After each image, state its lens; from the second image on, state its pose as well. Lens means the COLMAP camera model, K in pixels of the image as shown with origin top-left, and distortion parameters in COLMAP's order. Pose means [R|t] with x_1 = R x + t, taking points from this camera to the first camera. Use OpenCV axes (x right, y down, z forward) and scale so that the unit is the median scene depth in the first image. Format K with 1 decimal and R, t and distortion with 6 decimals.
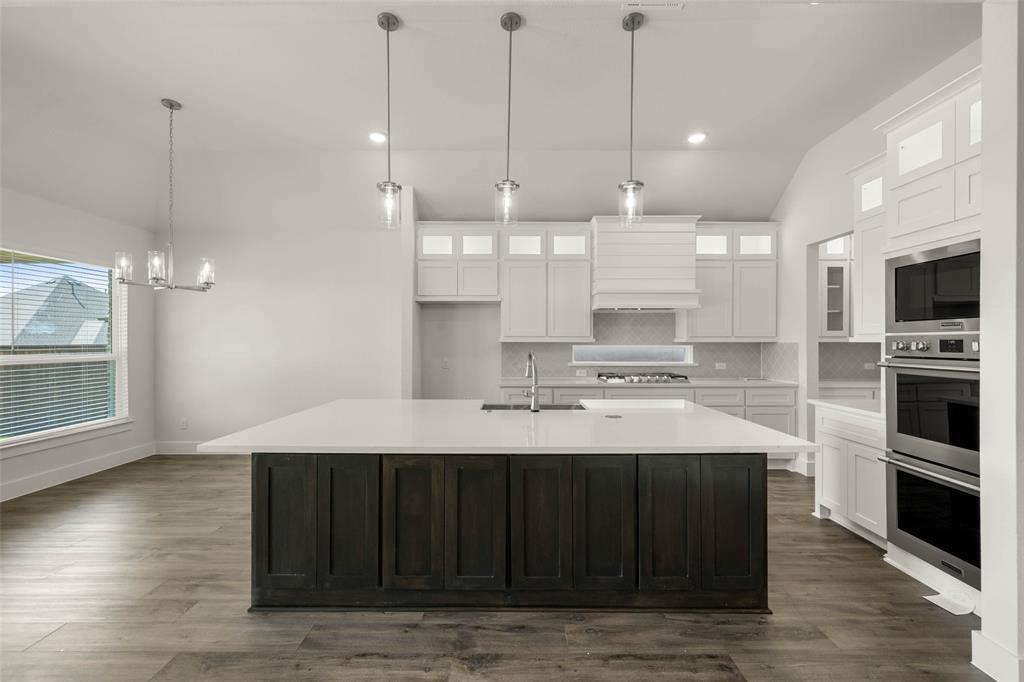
lens RADIAL K [[404.3, 0, 513.1], [0, 404.3, 341.3], [0, 0, 1]] dist [0.001096, 0.000343]
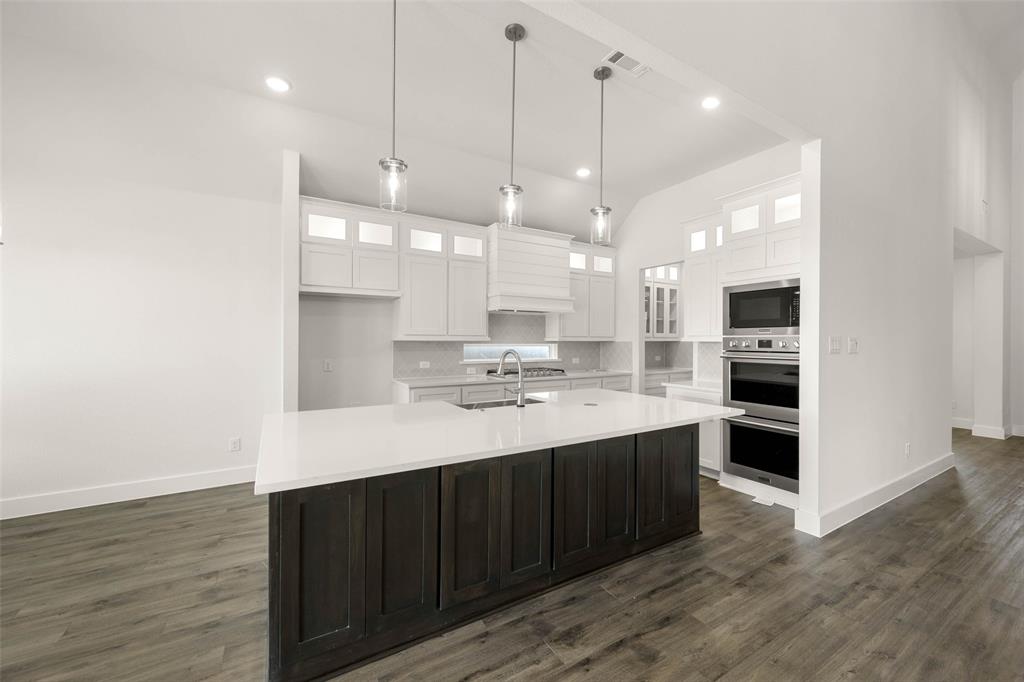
lens RADIAL K [[404.3, 0, 517.4], [0, 404.3, 341.7], [0, 0, 1]] dist [0.001096, 0.000343]
pose [[0.853703, 0.000483, 0.520760, -0.505983], [-0.002859, 0.999989, 0.003760, -0.000127], [-0.520753, -0.004699, 0.853695, 0.101950]]
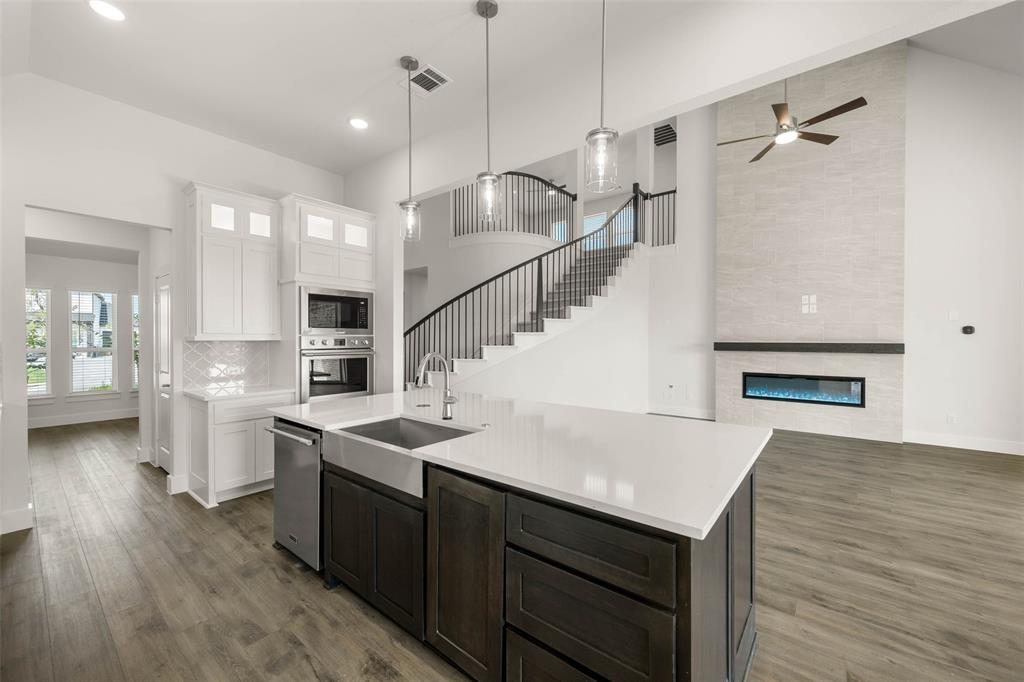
lens RADIAL K [[404.3, 0, 516.1], [0, 404.3, 344.1], [0, 0, 1]] dist [0.001096, 0.000343]
pose [[-0.791954, -0.006085, 0.610550, -0.623538], [-0.000002, 0.999950, 0.009962, 0.001856], [-0.610580, 0.007888, -0.791915, 1.729713]]
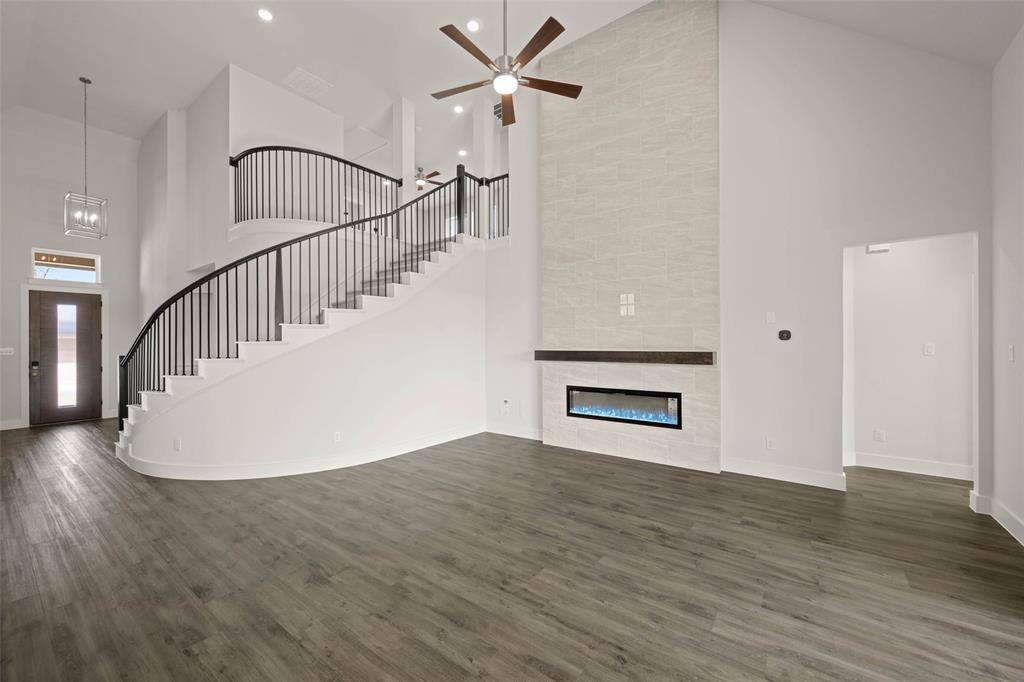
lens RADIAL K [[404.3, 0, 514.0], [0, 404.3, 344.7], [0, 0, 1]] dist [0.001096, 0.000343]
pose [[-0.813181, 0.004593, 0.581993, -1.255512], [0.007829, 0.999965, 0.003048, -0.023329], [-0.581959, 0.007035, -0.813188, 0.709850]]
